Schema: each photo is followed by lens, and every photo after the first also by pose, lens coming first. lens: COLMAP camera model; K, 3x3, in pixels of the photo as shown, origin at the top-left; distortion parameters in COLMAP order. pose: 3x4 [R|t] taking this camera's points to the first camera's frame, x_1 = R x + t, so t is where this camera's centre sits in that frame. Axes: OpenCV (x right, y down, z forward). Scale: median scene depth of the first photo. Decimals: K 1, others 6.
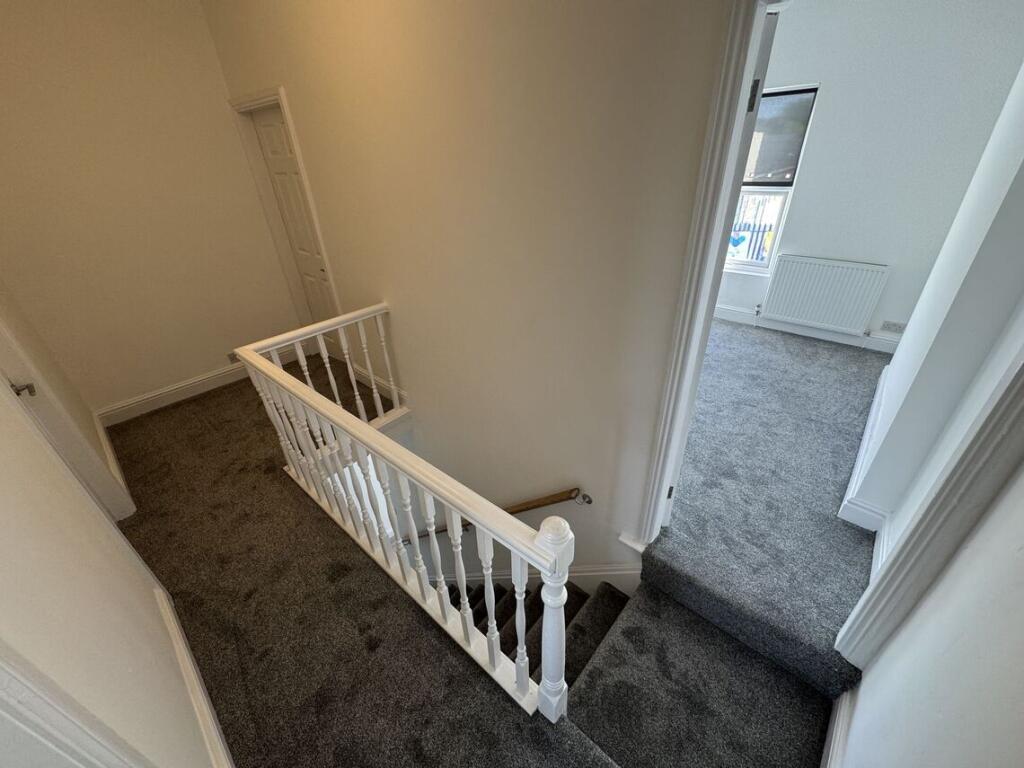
lens RADIAL K [[410.0, 0, 512.0], [0, 410.0, 384.0], [0, 0, 1]] dist [-0.002598, -0.000494]
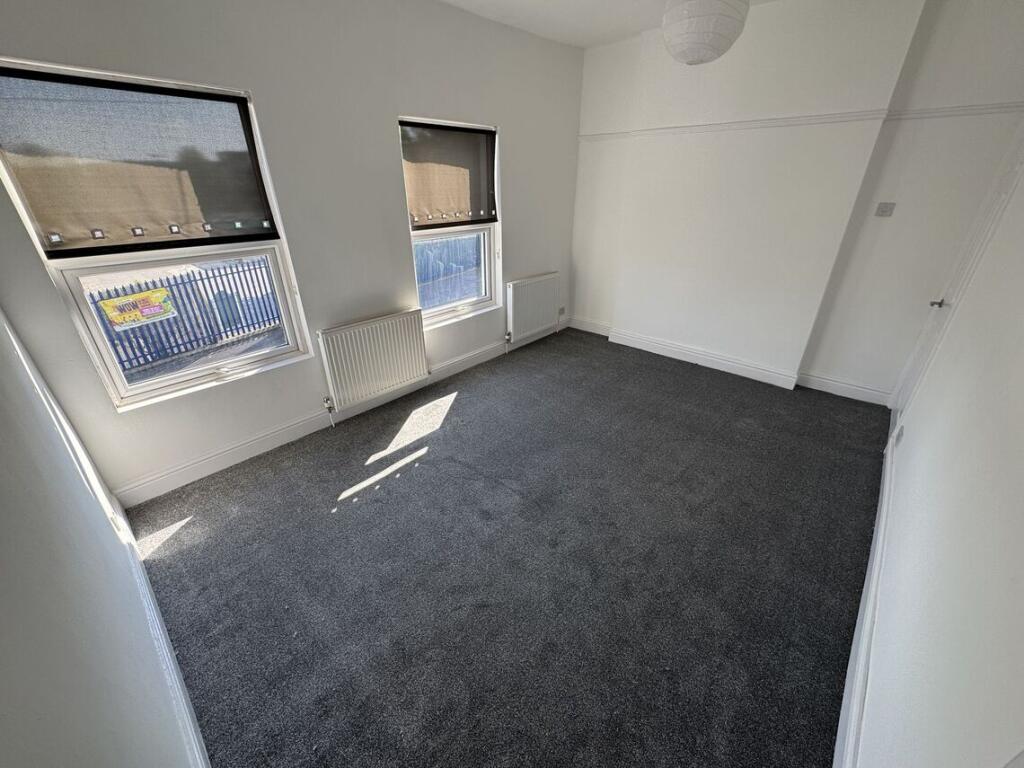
lens RADIAL K [[410.0, 0, 512.0], [0, 410.0, 384.0], [0, 0, 1]] dist [-0.002598, -0.000494]
pose [[-0.007122, -0.409171, 0.912430, -0.435089], [0.499943, 0.788774, 0.357621, -0.514238], [-0.866029, 0.458710, 0.198945, 0.954661]]
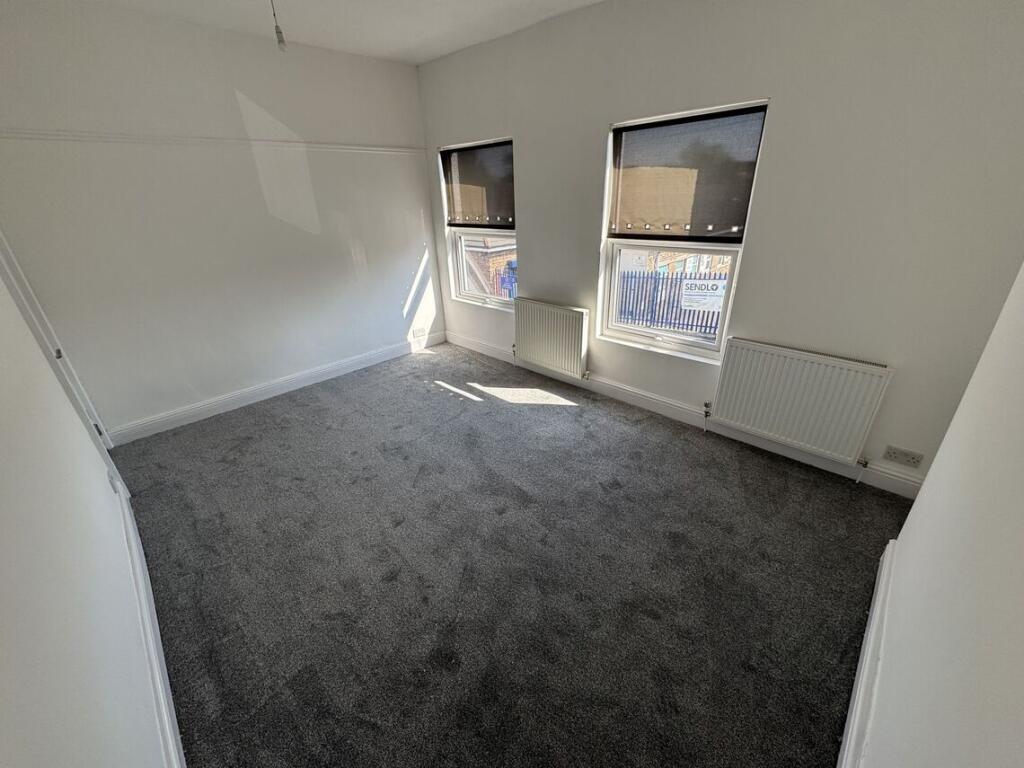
lens RADIAL K [[410.0, 0, 512.0], [0, 410.0, 384.0], [0, 0, 1]] dist [-0.002598, -0.000494]
pose [[0.999216, 0.021628, -0.033161, 0.326504], [-0.024440, 0.995916, -0.086913, -0.177584], [0.031146, 0.087655, 0.995664, 0.320277]]
